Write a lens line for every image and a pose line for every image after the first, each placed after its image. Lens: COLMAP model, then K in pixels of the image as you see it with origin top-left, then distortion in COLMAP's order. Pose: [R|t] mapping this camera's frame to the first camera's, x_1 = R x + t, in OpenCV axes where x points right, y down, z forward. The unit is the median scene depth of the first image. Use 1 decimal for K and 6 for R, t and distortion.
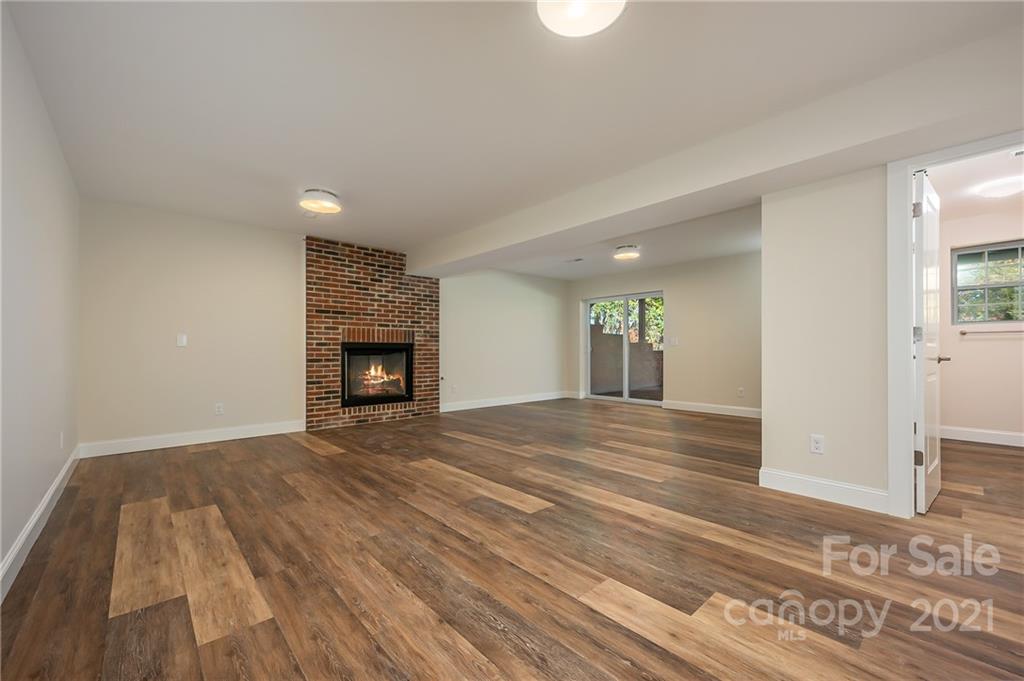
lens RADIAL K [[415.3, 0, 516.3], [0, 415.3, 347.6], [0, 0, 1]] dist [0.000544, -0.000005]
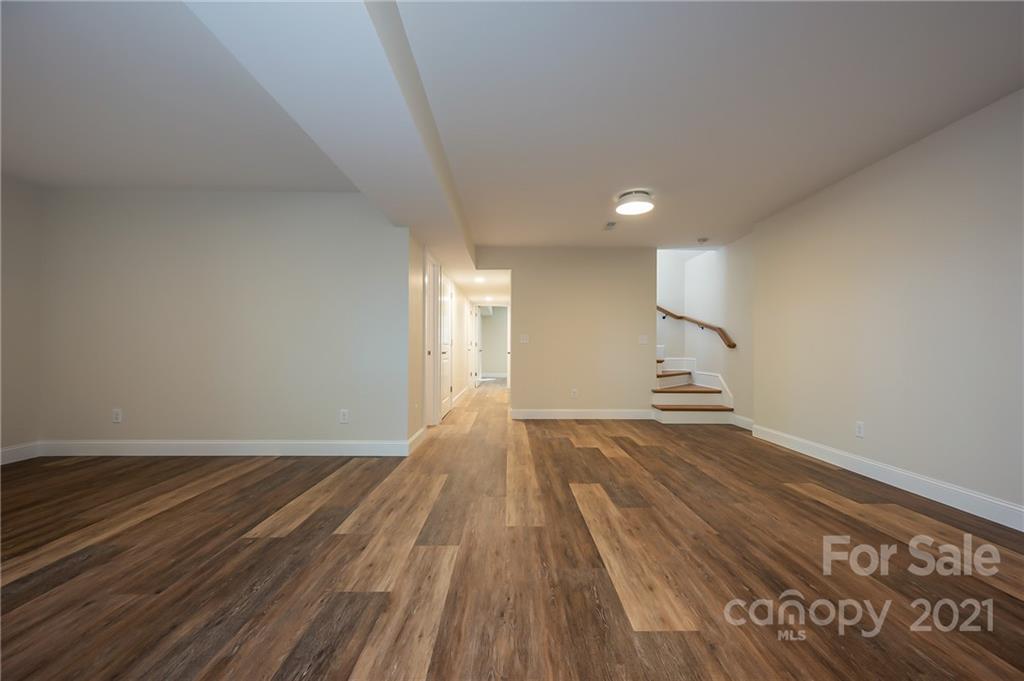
lens RADIAL K [[405.0, 0, 517.3], [0, 405.0, 353.0], [0, 0, 1]] dist [0.001008, 0.000163]
pose [[-0.752793, -0.008198, 0.658206, -0.246306], [-0.008171, 0.999962, 0.003110, 0.007969], [-0.658206, -0.003037, -0.752832, 0.900788]]
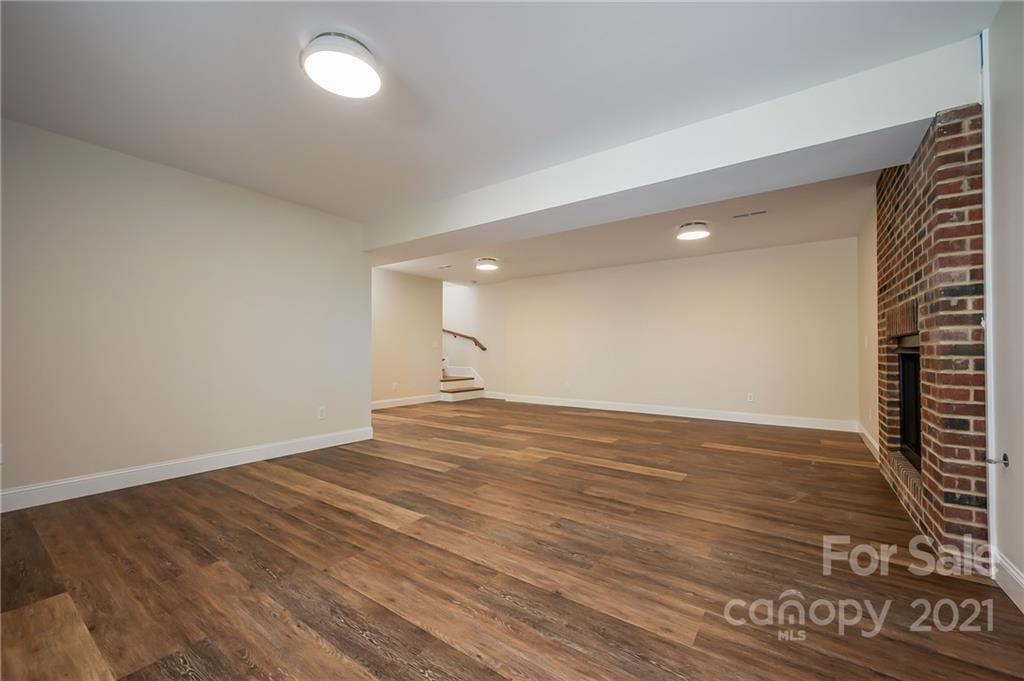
lens RADIAL K [[405.0, 0, 517.3], [0, 405.0, 353.0], [0, 0, 1]] dist [0.001008, 0.000163]
pose [[-0.975468, 0.002286, -0.220131, 0.202612], [0.003083, 0.999990, -0.003278, 0.009810], [0.220121, -0.003877, -0.975465, 1.374906]]
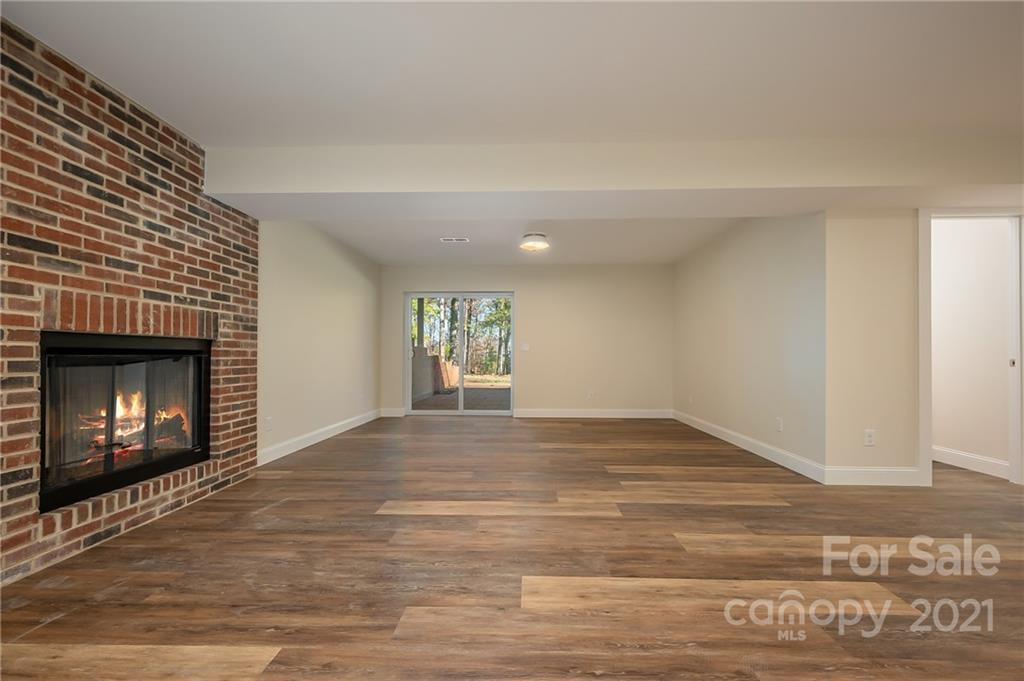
lens RADIAL K [[405.0, 0, 517.3], [0, 405.0, 353.0], [0, 0, 1]] dist [0.001008, 0.000163]
pose [[0.694184, 0.007117, 0.719762, -0.370809], [-0.007569, 0.999968, -0.002588, 0.003895], [-0.719758, -0.003652, 0.694216, 0.449503]]
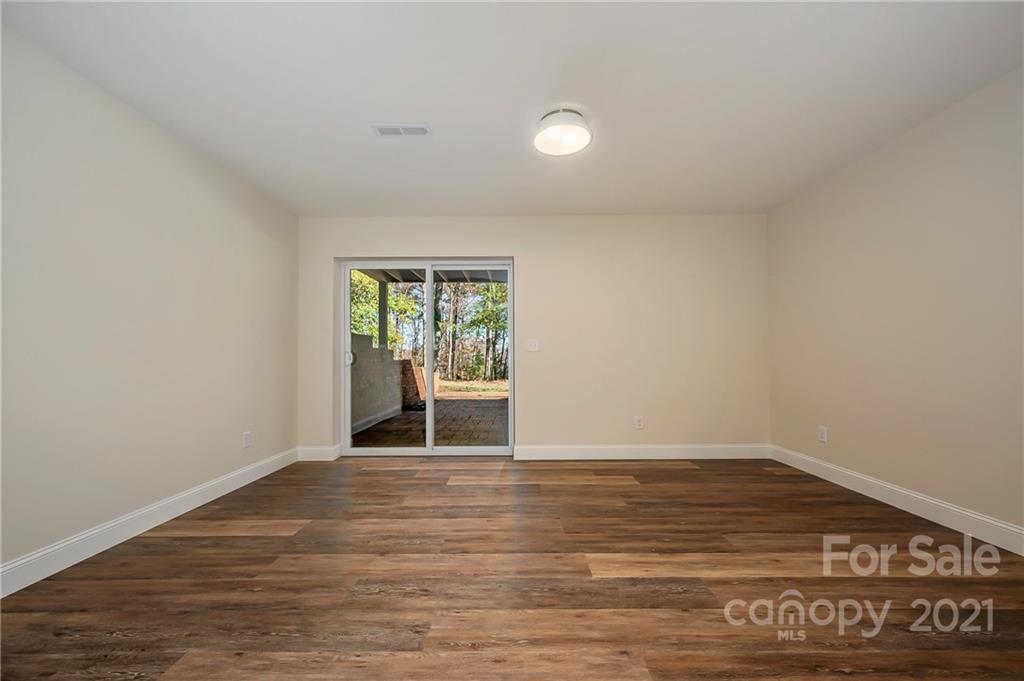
lens RADIAL K [[405.0, 0, 517.3], [0, 405.0, 353.0], [0, 0, 1]] dist [0.001008, 0.000163]
pose [[0.671337, 0.007519, 0.741114, -0.075139], [-0.000168, 0.999950, -0.009992, 0.004016], [-0.741152, 0.006584, 0.671305, 0.770817]]
